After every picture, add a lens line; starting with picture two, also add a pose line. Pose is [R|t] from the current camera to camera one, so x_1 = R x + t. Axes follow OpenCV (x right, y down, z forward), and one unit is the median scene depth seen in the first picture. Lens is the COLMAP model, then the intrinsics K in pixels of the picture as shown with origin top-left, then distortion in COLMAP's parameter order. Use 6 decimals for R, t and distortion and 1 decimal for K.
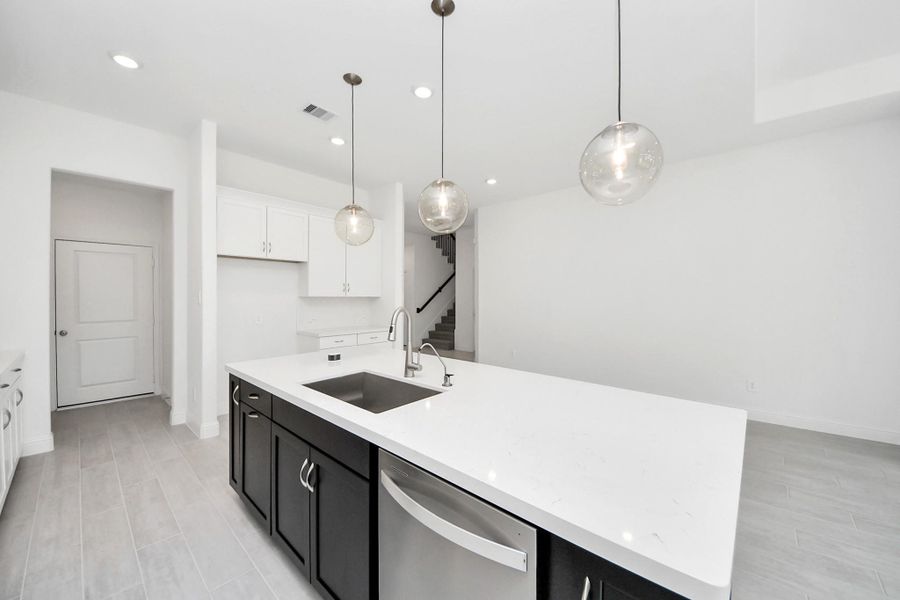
lens RADIAL K [[337.8, 0, 459.9], [0, 337.8, 298.8], [0, 0, 1]] dist [0.000717, -0.002969]
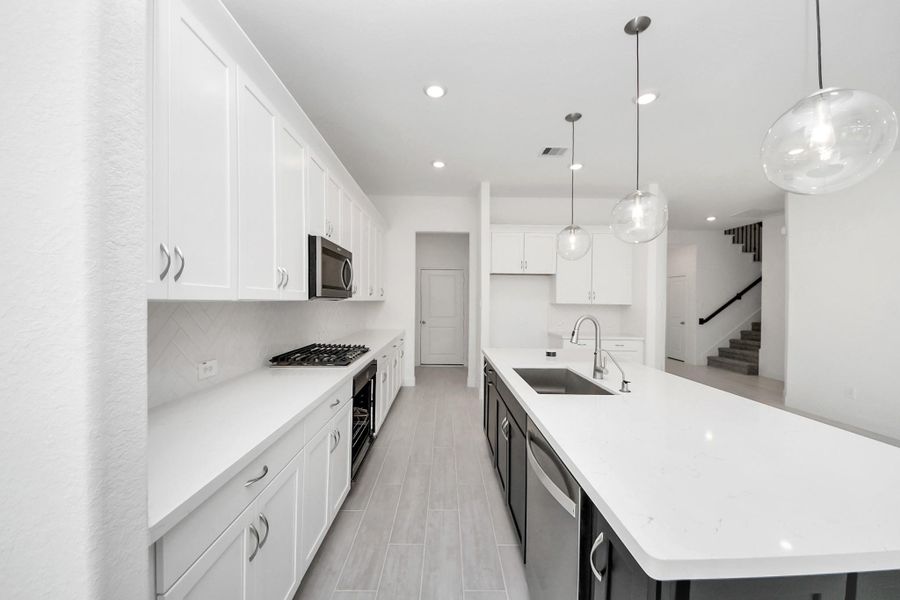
lens RADIAL K [[337.8, 0, 449.2], [0, 337.8, 301.8], [0, 0, 1]] dist [0.000717, -0.002969]
pose [[0.661260, 0.011223, -0.750073, 0.204729], [-0.017377, 0.999849, -0.000358, -0.006475], [0.749955, 0.013271, 0.661355, -0.057785]]
